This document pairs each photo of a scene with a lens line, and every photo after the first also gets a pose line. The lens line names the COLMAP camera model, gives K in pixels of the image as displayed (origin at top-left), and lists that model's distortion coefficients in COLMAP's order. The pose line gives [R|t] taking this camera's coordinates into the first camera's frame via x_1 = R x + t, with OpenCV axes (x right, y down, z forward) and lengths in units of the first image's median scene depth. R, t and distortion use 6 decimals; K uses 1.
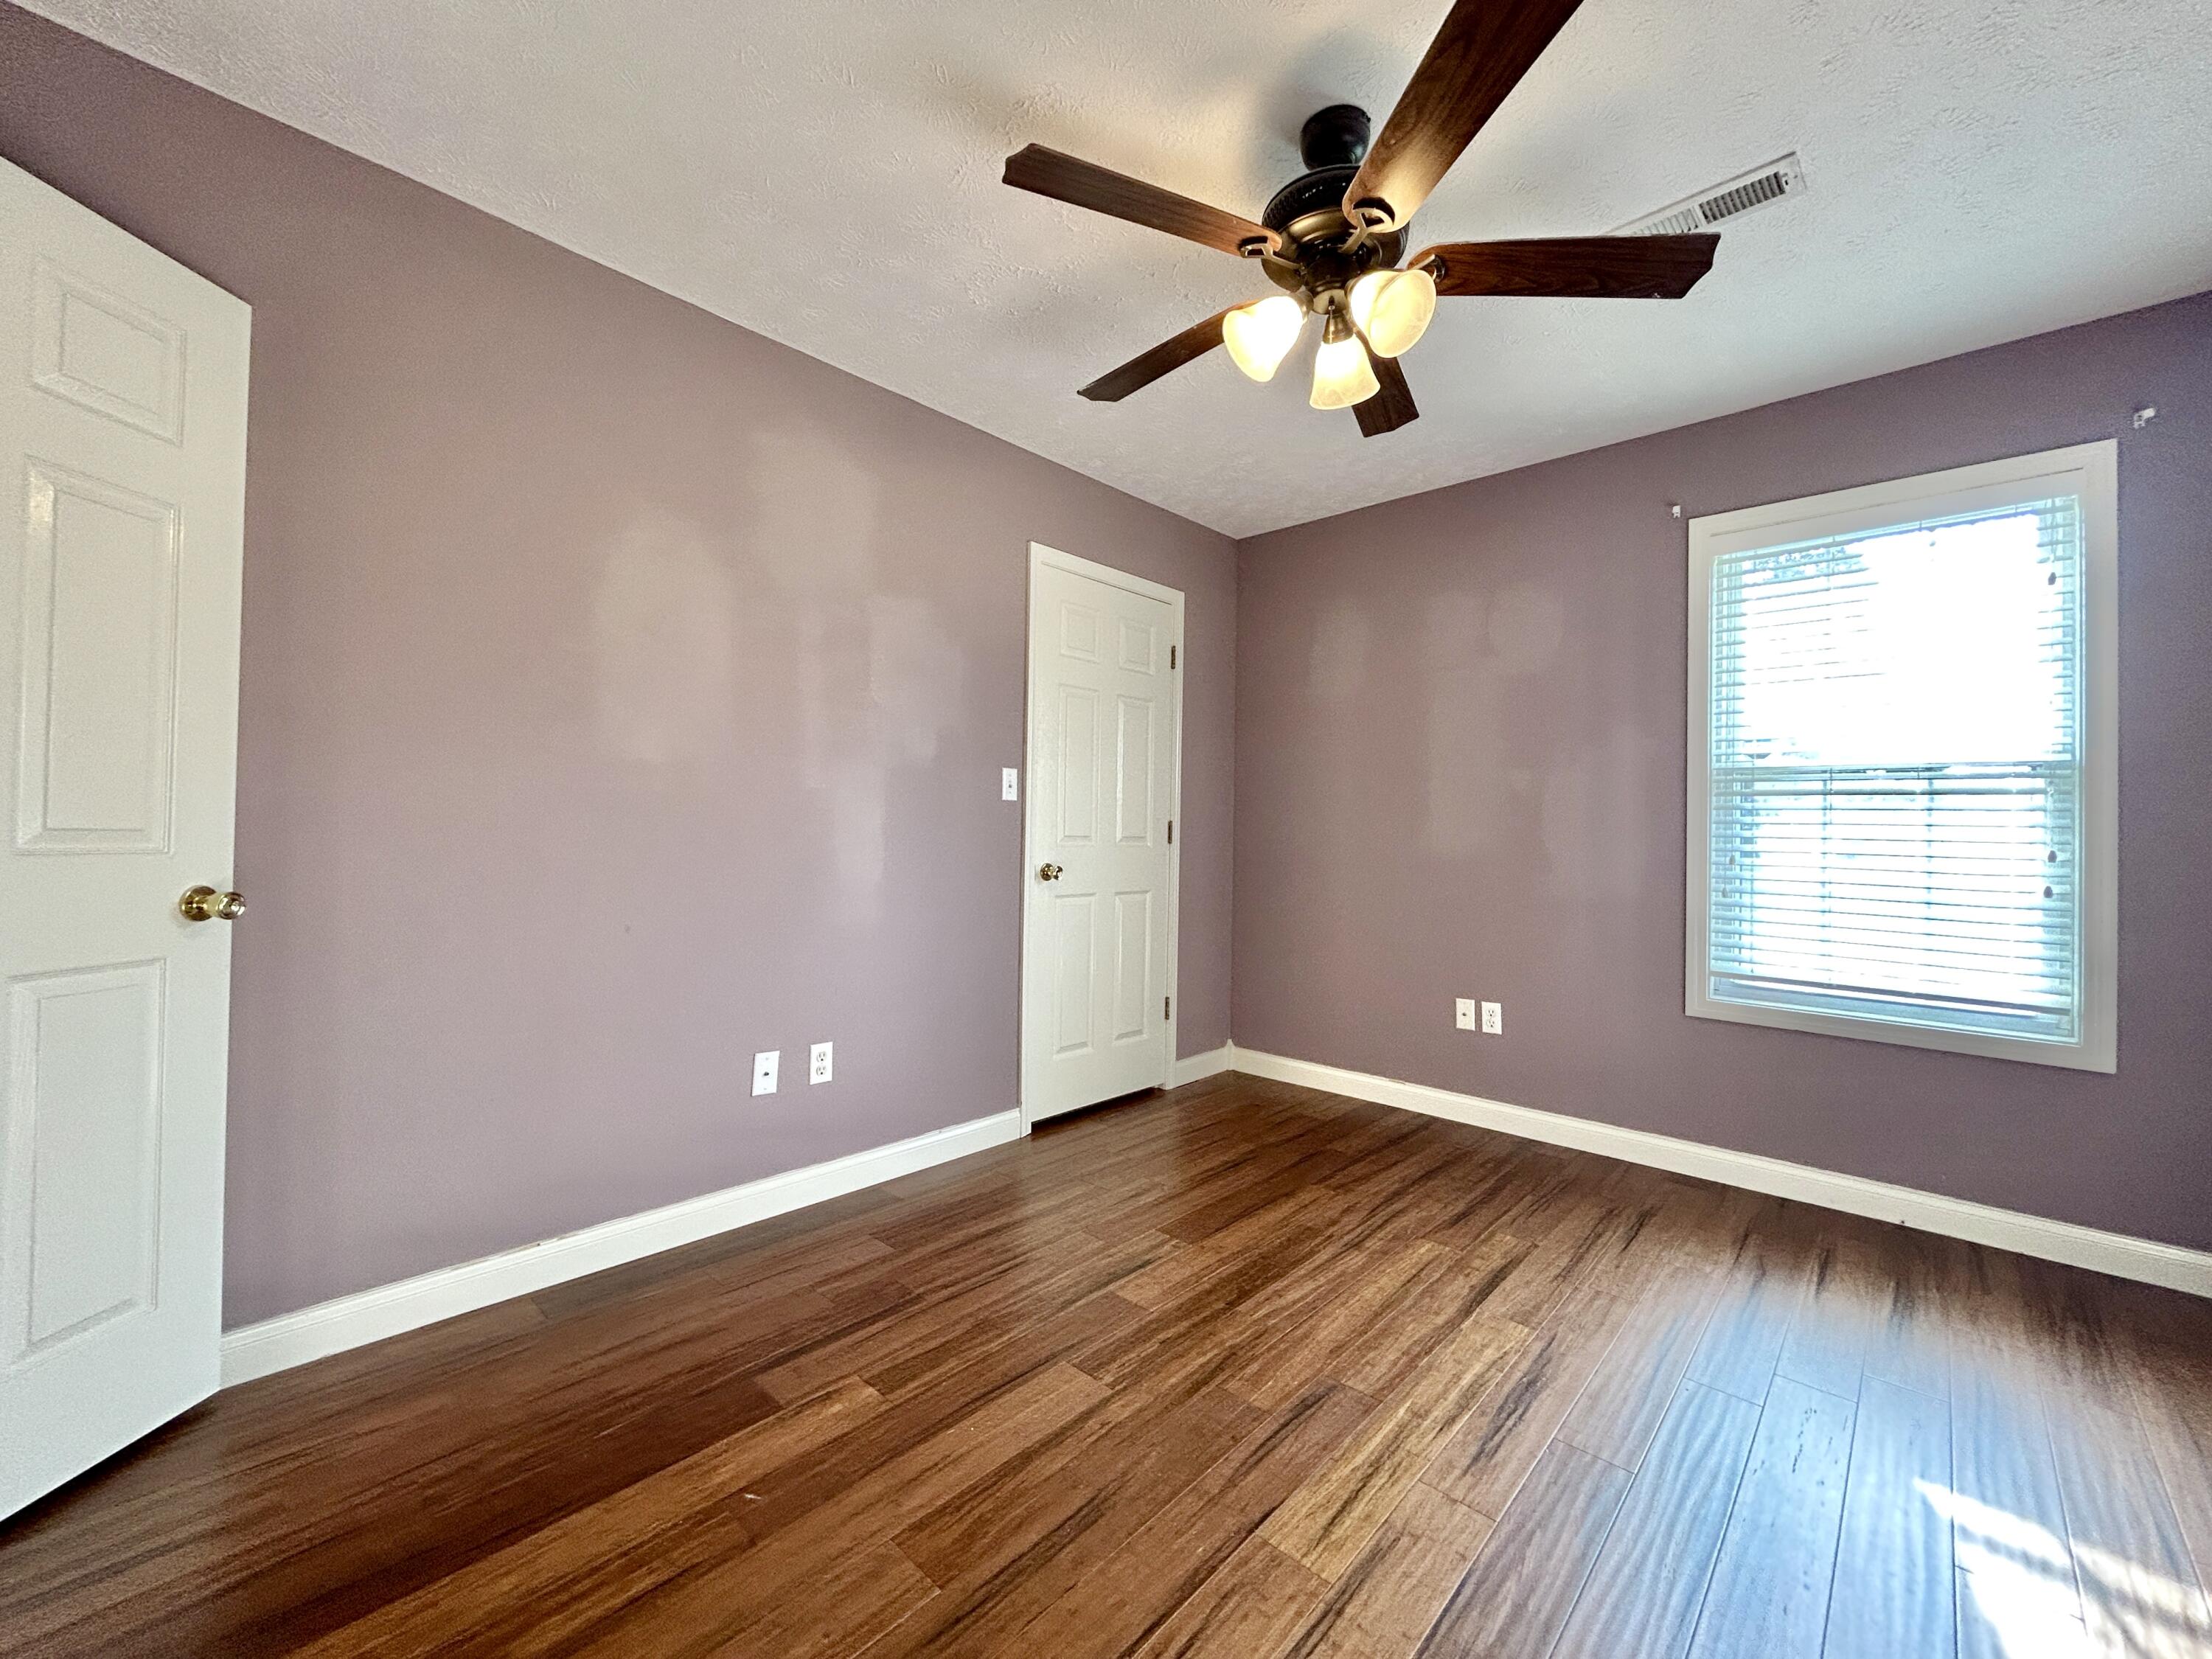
lens RADIAL K [[896.9, 0, 1097.5], [0, 896.9, 827.8], [0, 0, 1]] dist [0.001957, 0.000704]
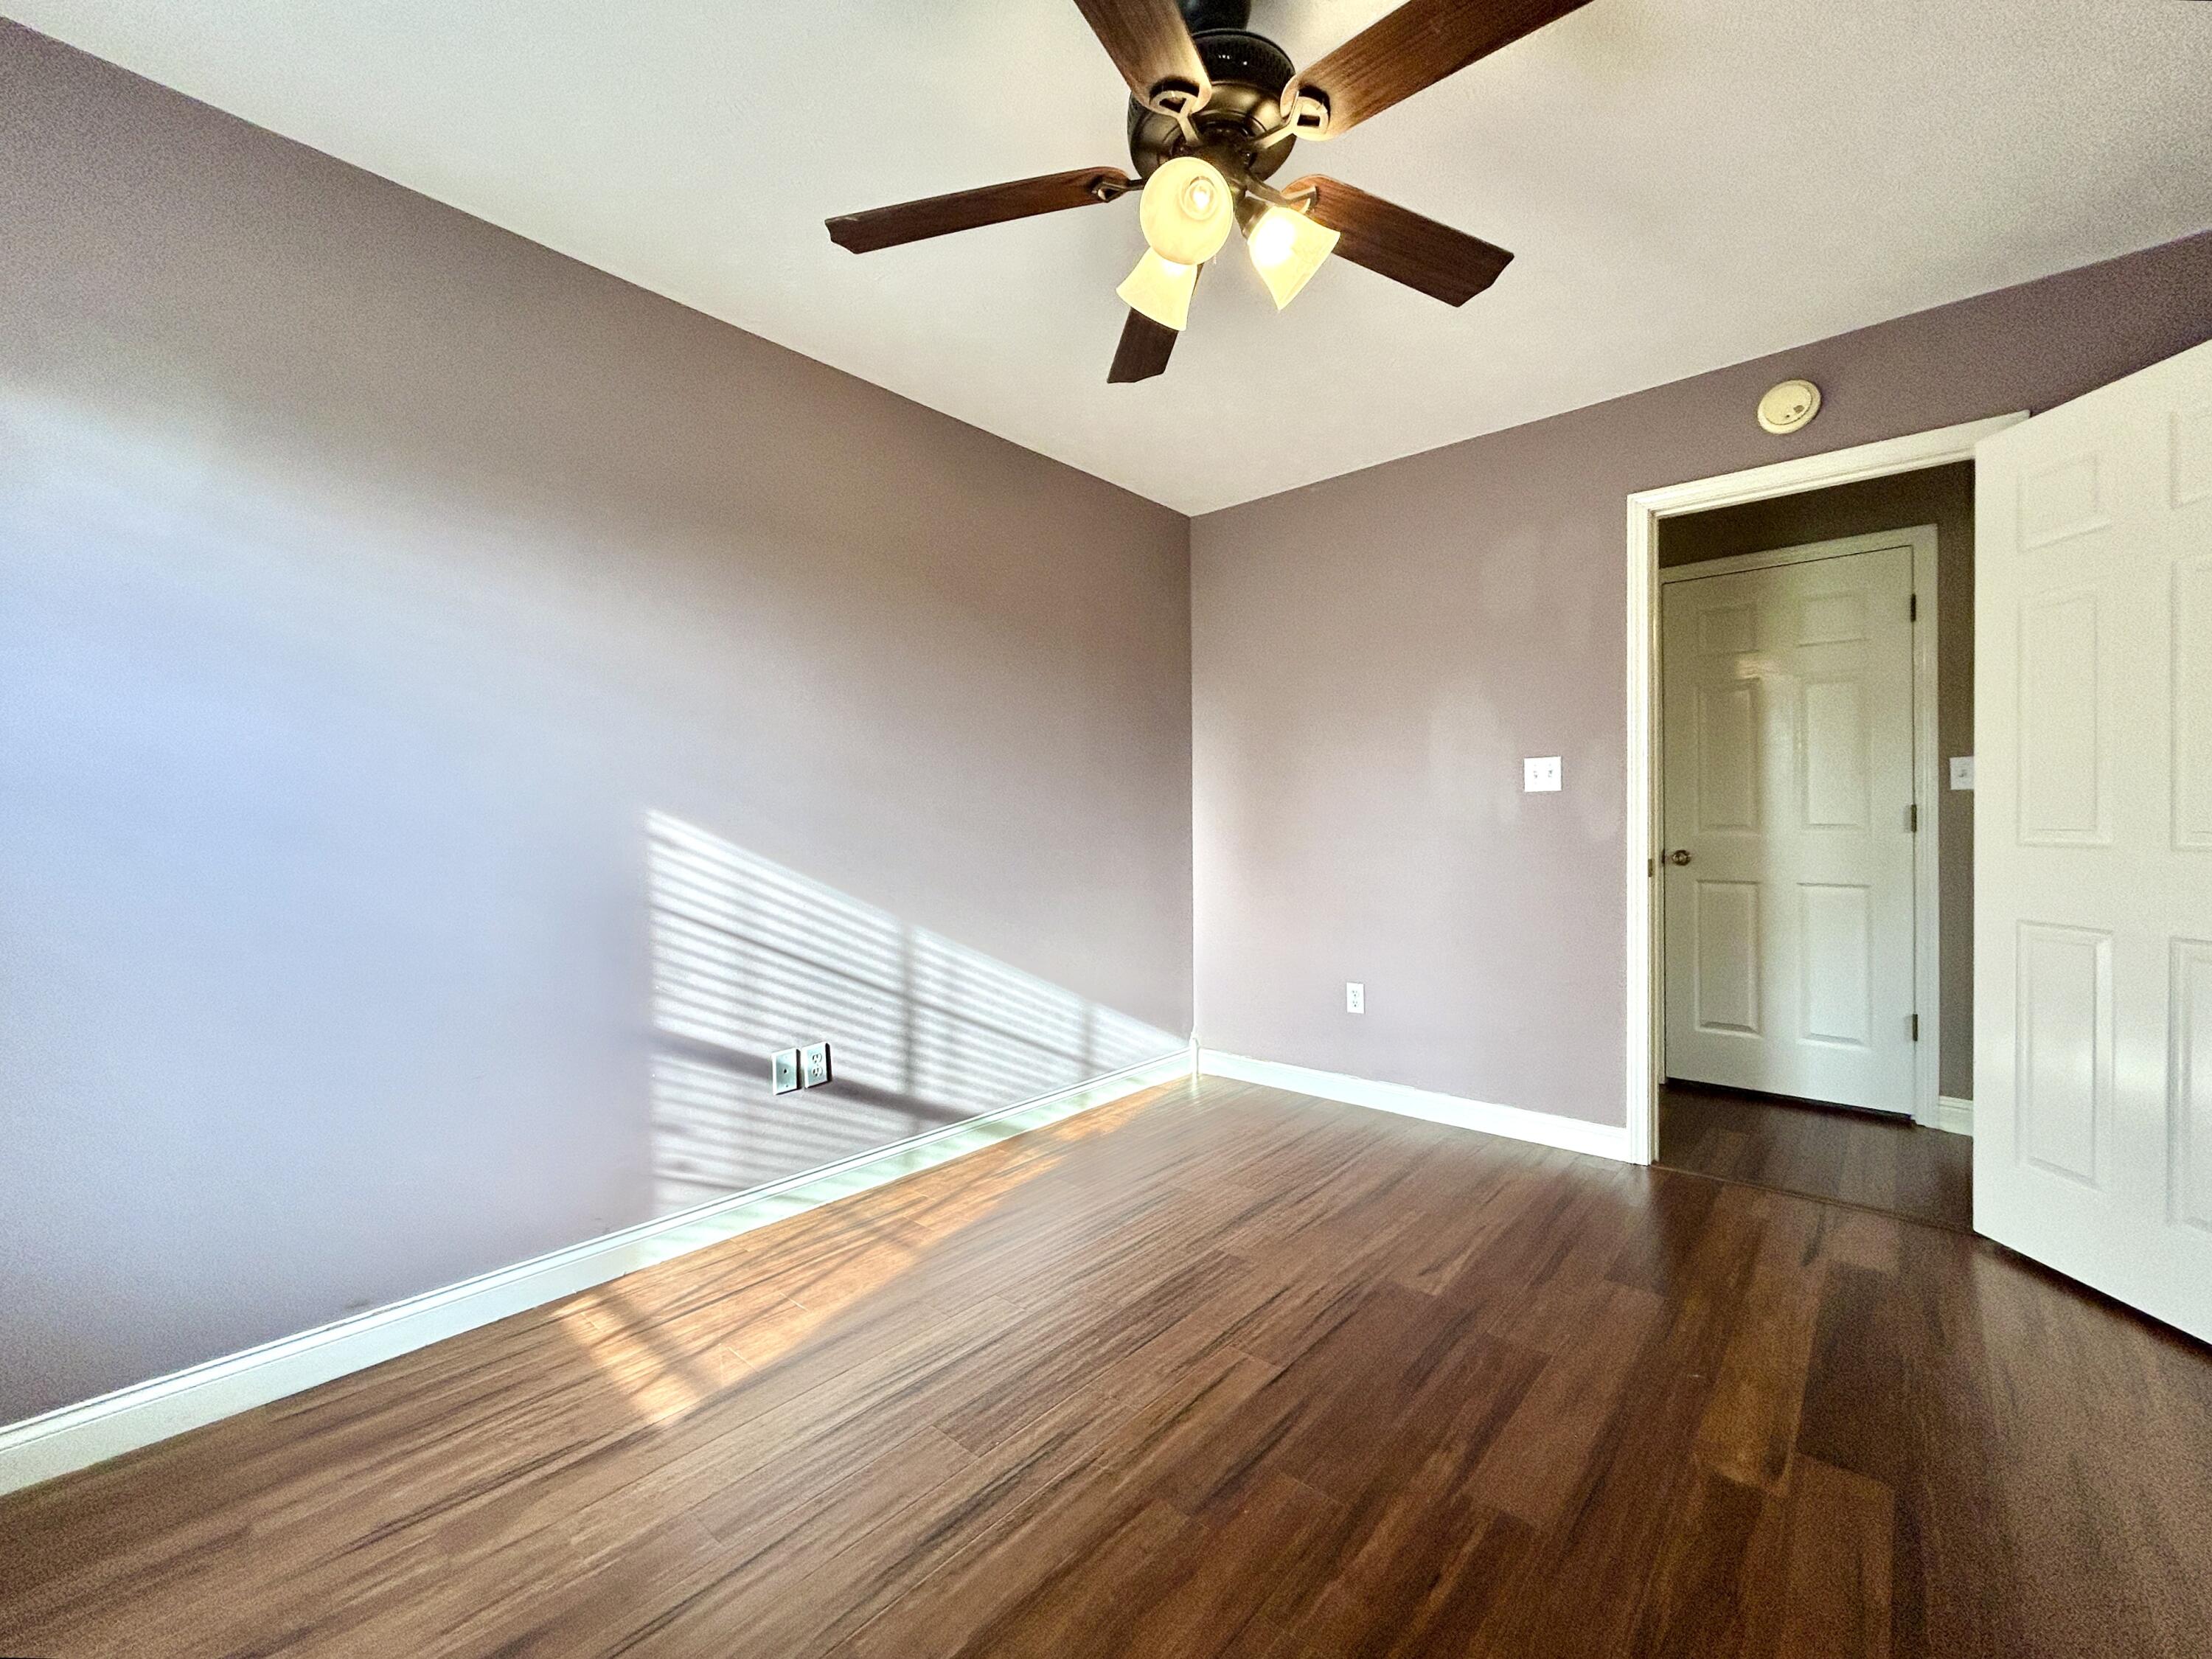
lens RADIAL K [[896.9, 0, 1097.5], [0, 896.9, 827.8], [0, 0, 1]] dist [0.001957, 0.000704]
pose [[-0.999729, -0.011641, -0.020167, 0.393439], [-0.011489, 0.999905, -0.007632, 0.015766], [0.020254, -0.007398, -0.999767, 1.887541]]
